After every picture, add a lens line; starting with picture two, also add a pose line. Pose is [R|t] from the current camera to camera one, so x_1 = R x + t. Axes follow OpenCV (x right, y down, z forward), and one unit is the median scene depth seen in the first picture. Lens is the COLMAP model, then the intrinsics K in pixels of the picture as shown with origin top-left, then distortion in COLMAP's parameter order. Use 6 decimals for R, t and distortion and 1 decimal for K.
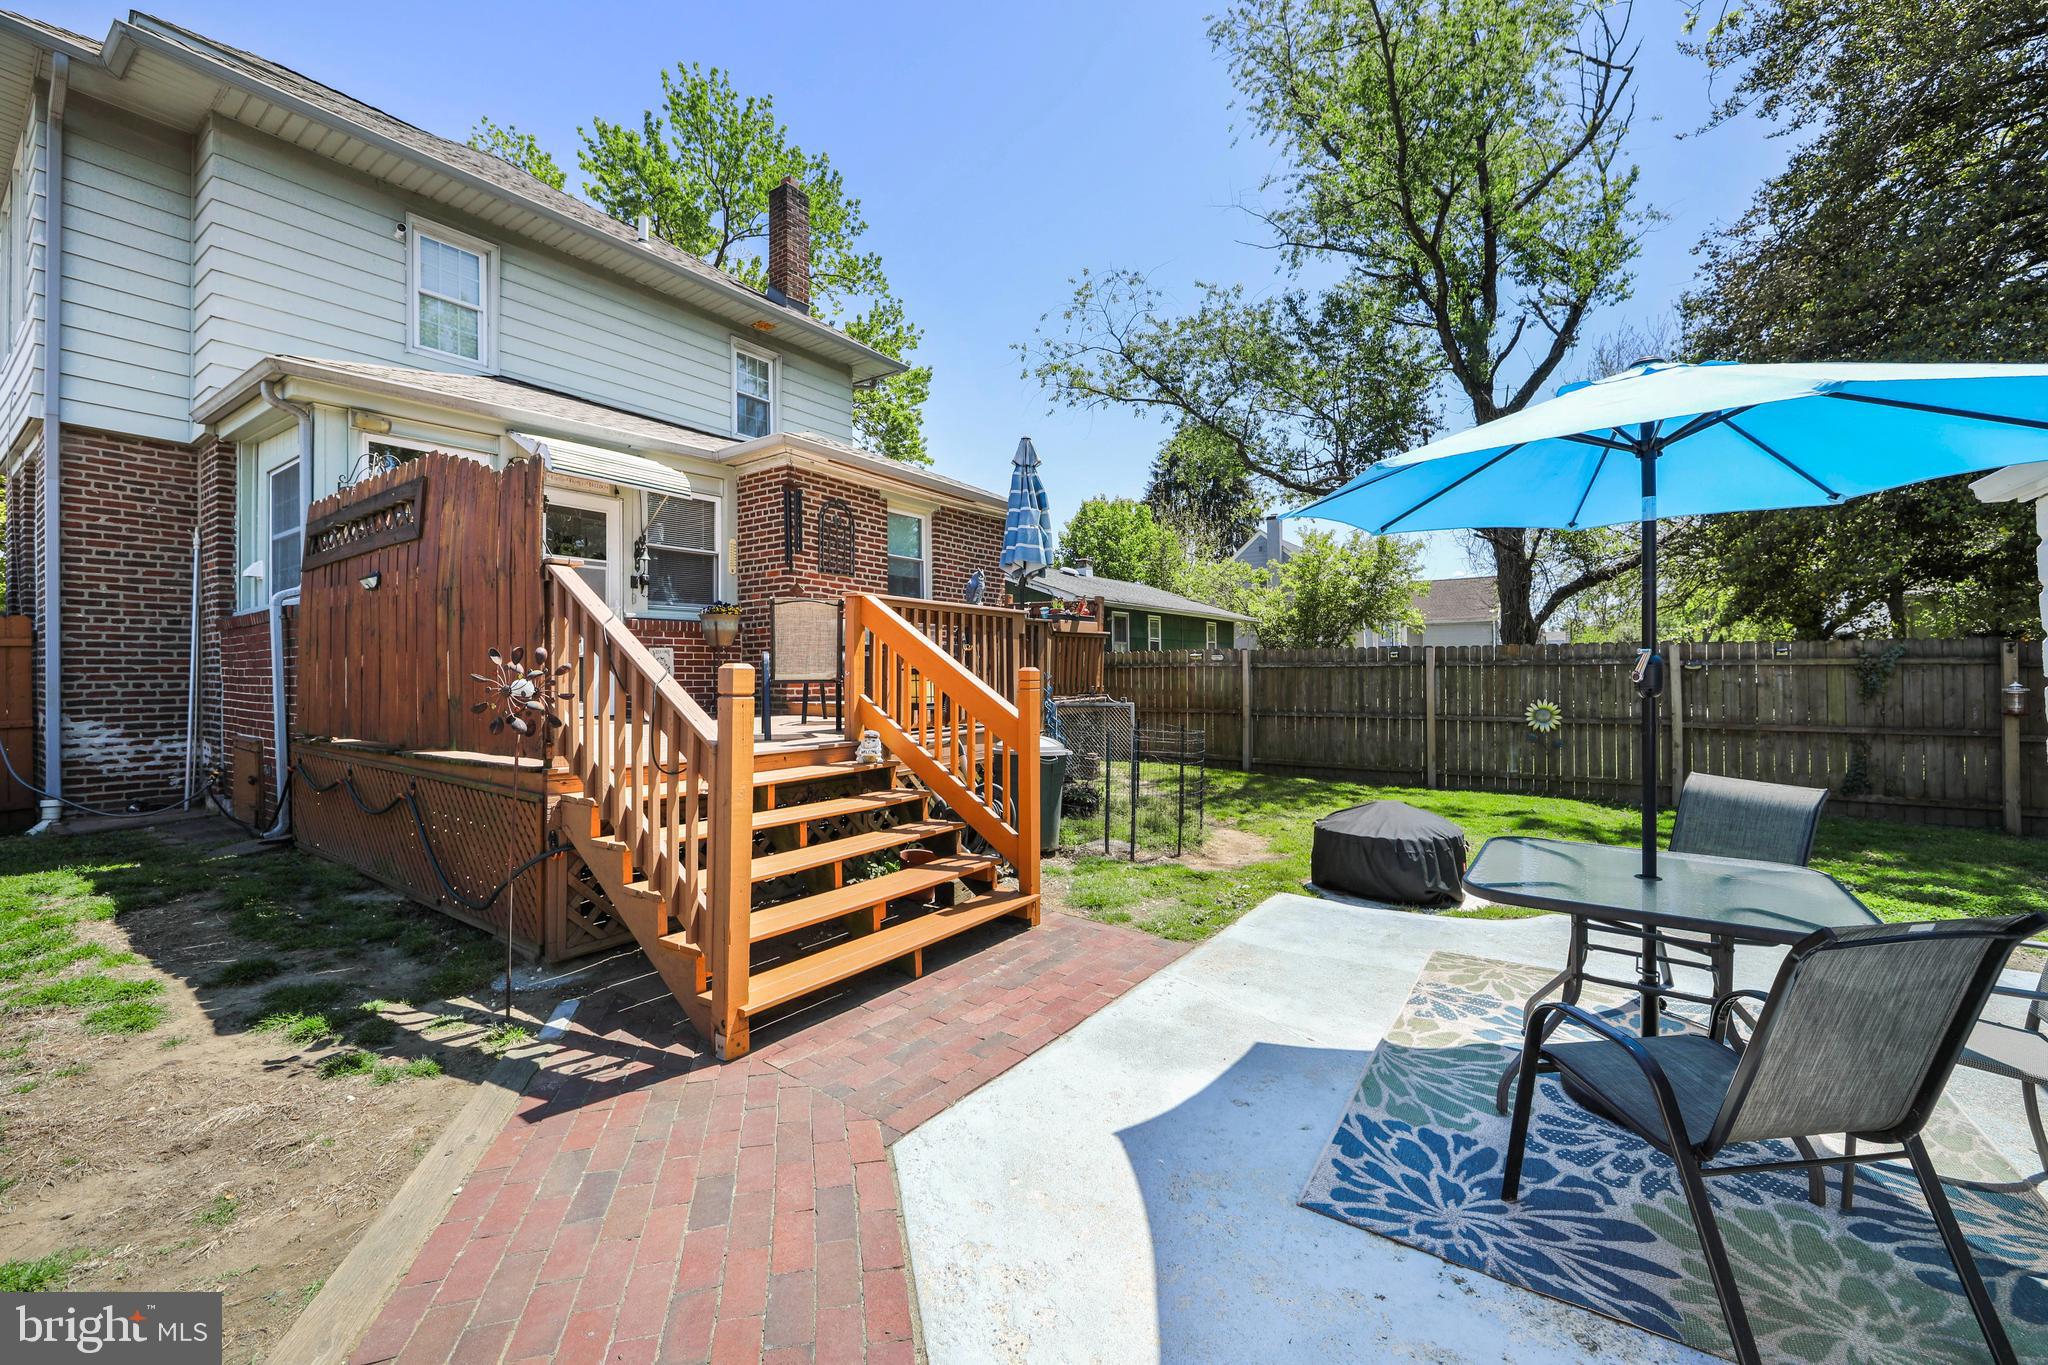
lens RADIAL K [[808.9, 0, 1021.6], [0, 808.9, 665.1], [0, 0, 1]] dist [-0.004952, 0.000544]
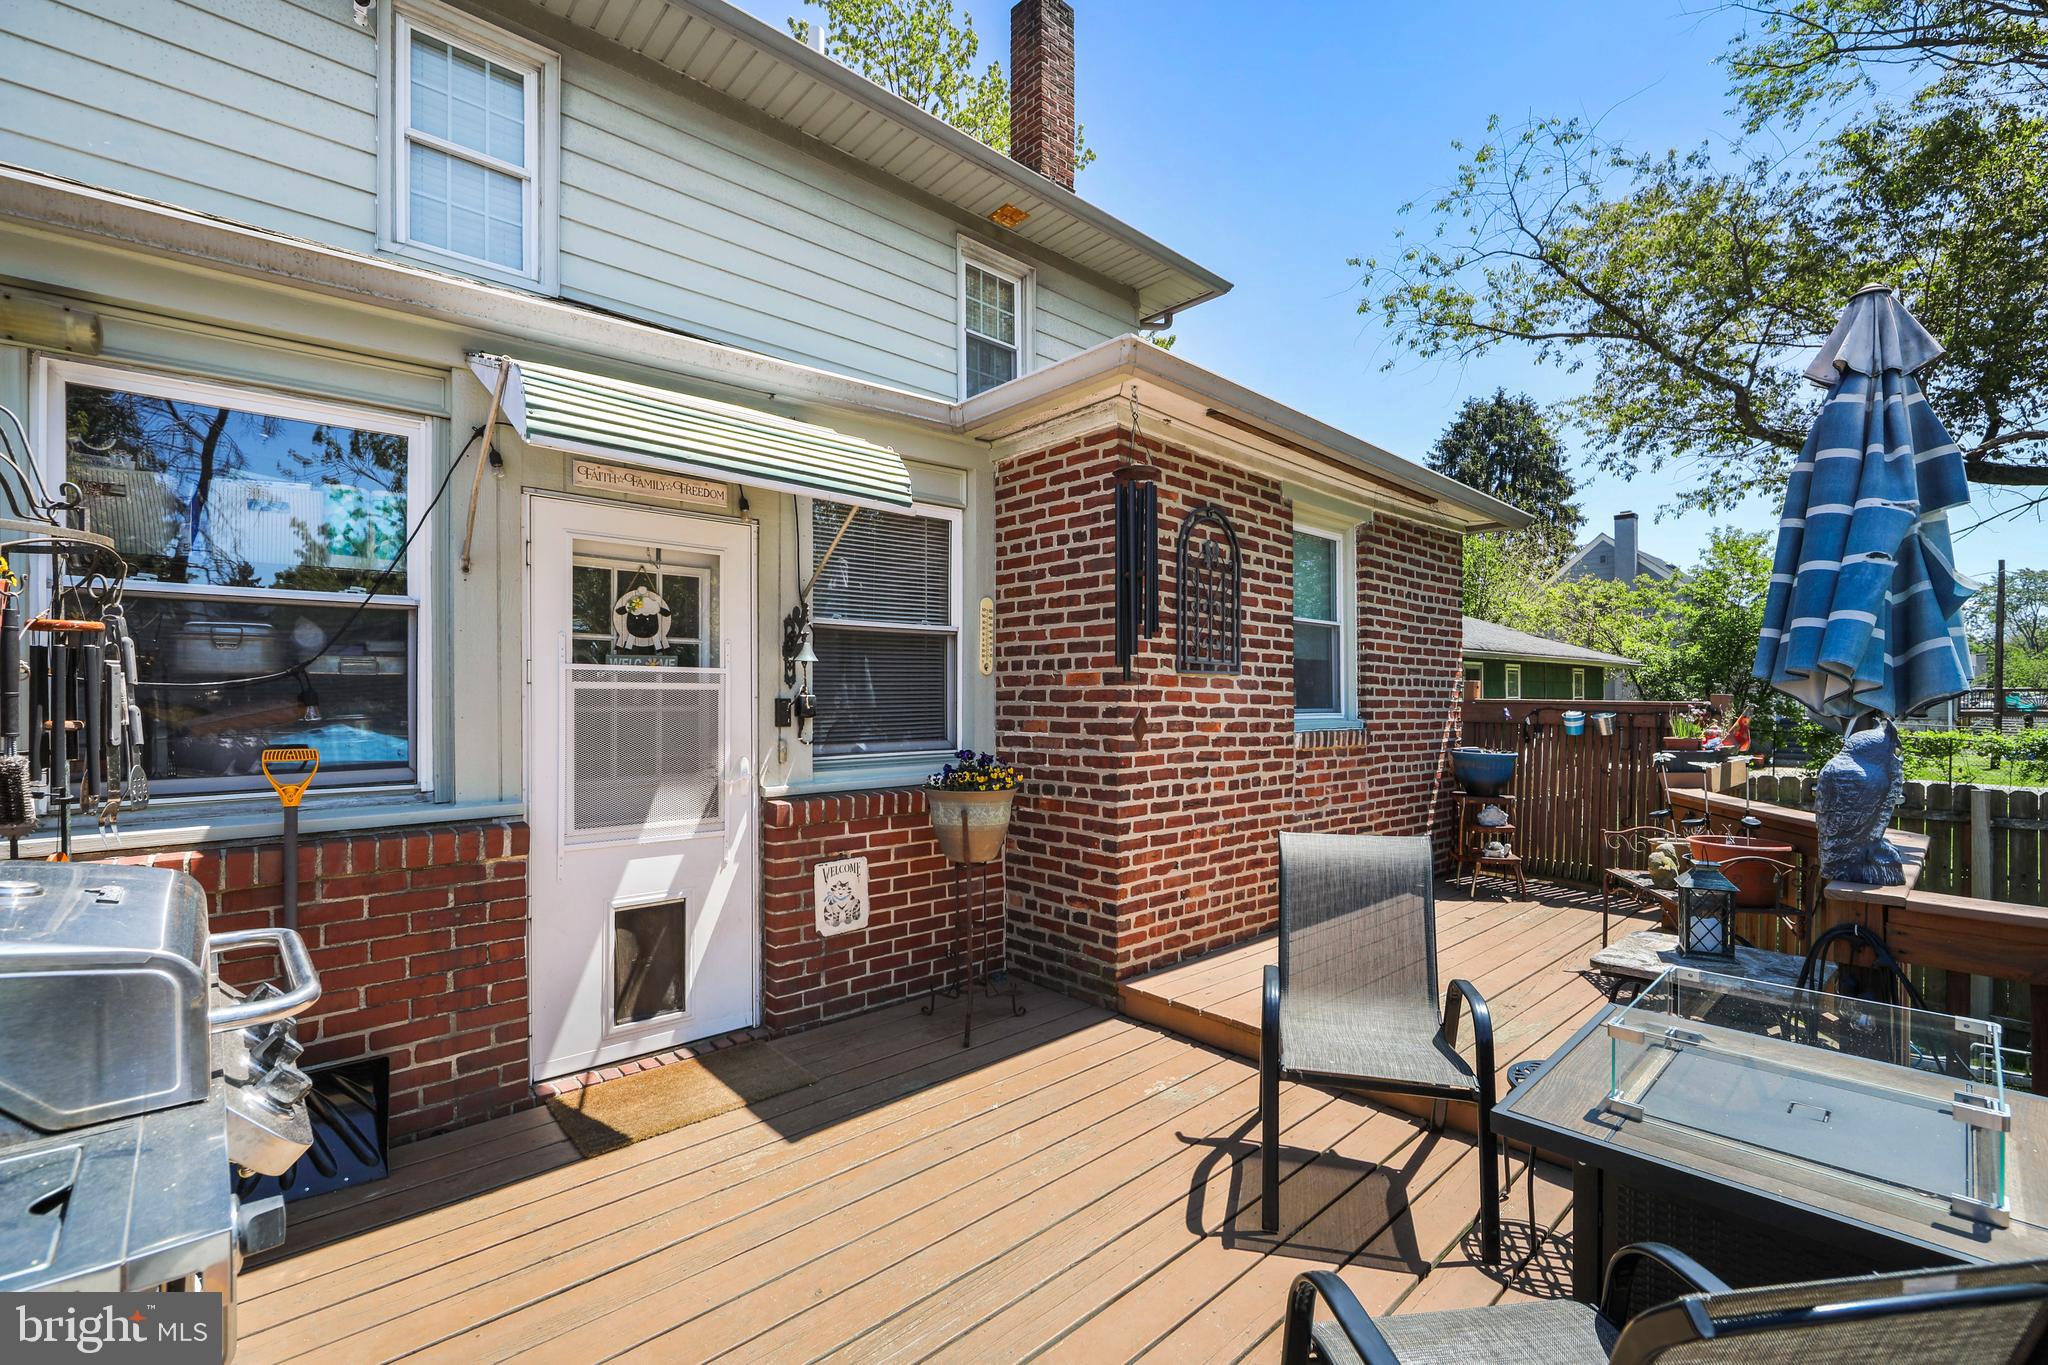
lens RADIAL K [[875.2, 0, 1031.7], [0, 875.2, 693.8], [0, 0, 1]] dist [-0.003114, 0.000002]
pose [[0.978253, 0.005041, -0.207352, -0.227712], [-0.004255, 0.999982, 0.004240, -0.103673], [0.207369, -0.003266, 0.978257, 0.514405]]
